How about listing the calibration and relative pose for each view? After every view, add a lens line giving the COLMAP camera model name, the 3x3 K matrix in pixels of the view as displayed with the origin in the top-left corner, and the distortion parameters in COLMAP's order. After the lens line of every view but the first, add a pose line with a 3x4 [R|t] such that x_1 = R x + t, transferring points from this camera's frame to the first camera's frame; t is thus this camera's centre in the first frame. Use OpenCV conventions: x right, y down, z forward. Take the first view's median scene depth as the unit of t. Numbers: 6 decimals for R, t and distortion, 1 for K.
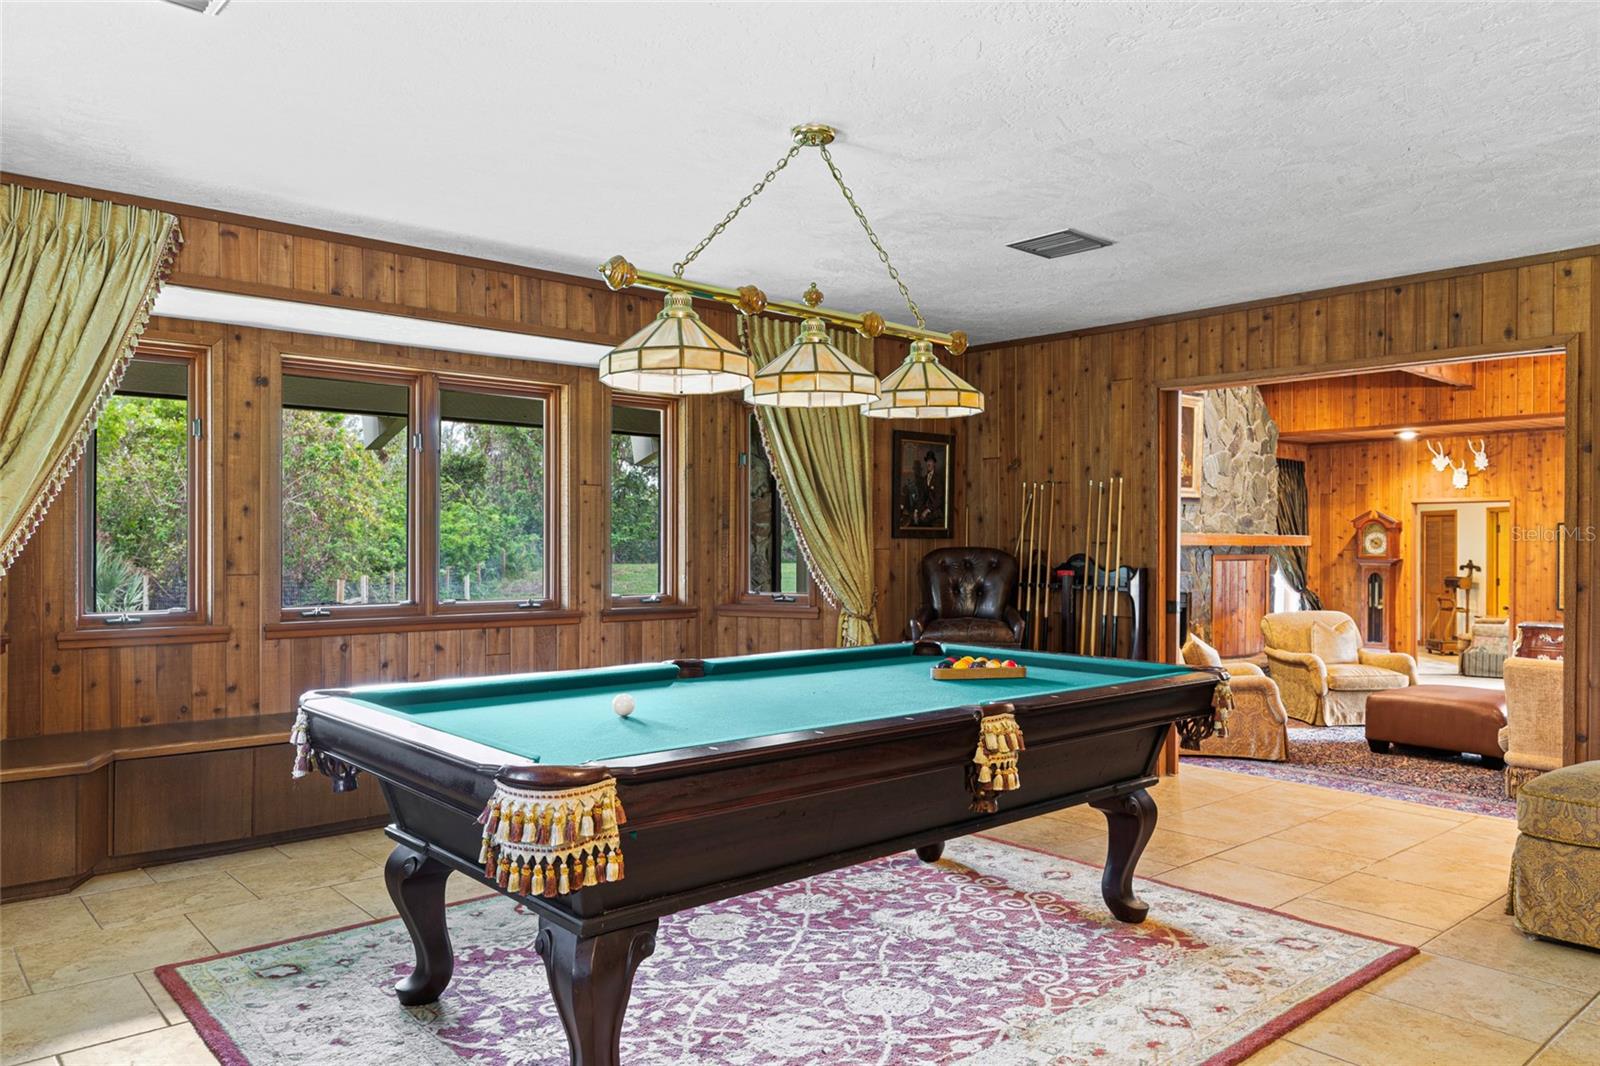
lens RADIAL K [[1108.8, 0, 800.1], [0, 1108.8, 536.1], [0, 0, 1]] dist [-0.002641, -0.001145]
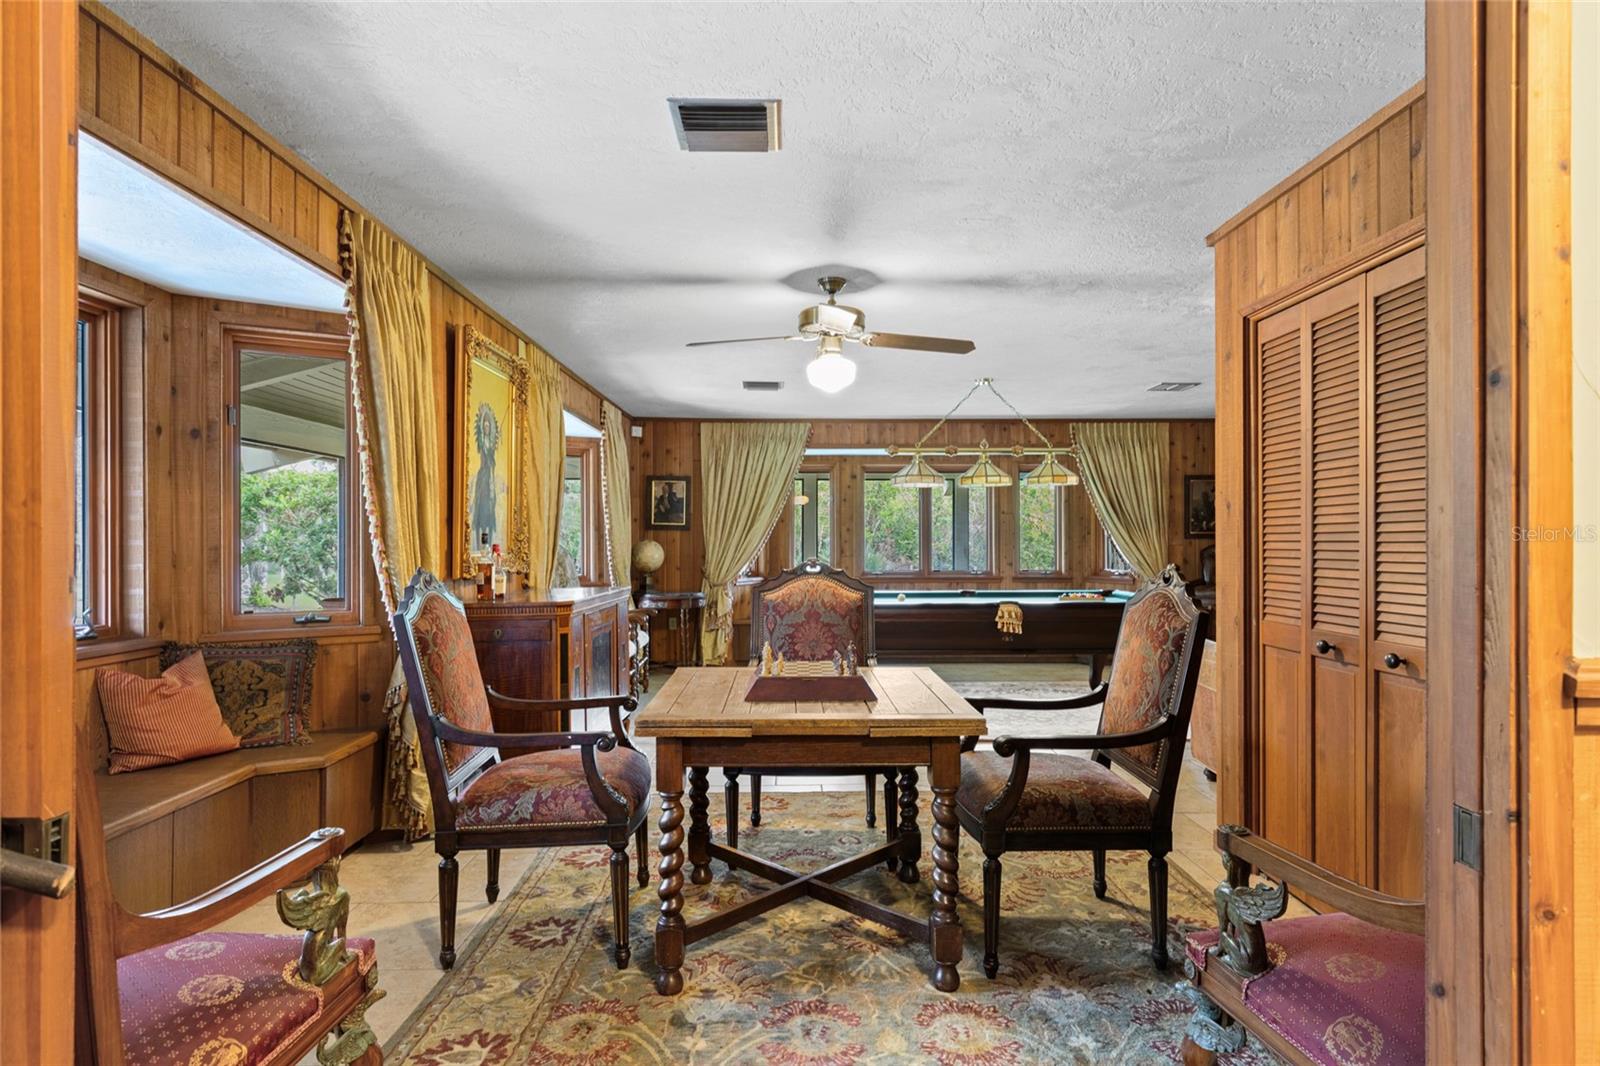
lens RADIAL K [[892.7, 0, 801.6], [0, 892.7, 536.3], [0, 0, 1]] dist [-0.033886, -0.001090]
pose [[0.757849, -0.010908, -0.652339, 0.721911], [0.008327, 0.999941, -0.007047, 0.003519], [0.652377, -0.000091, 0.757895, -0.577676]]
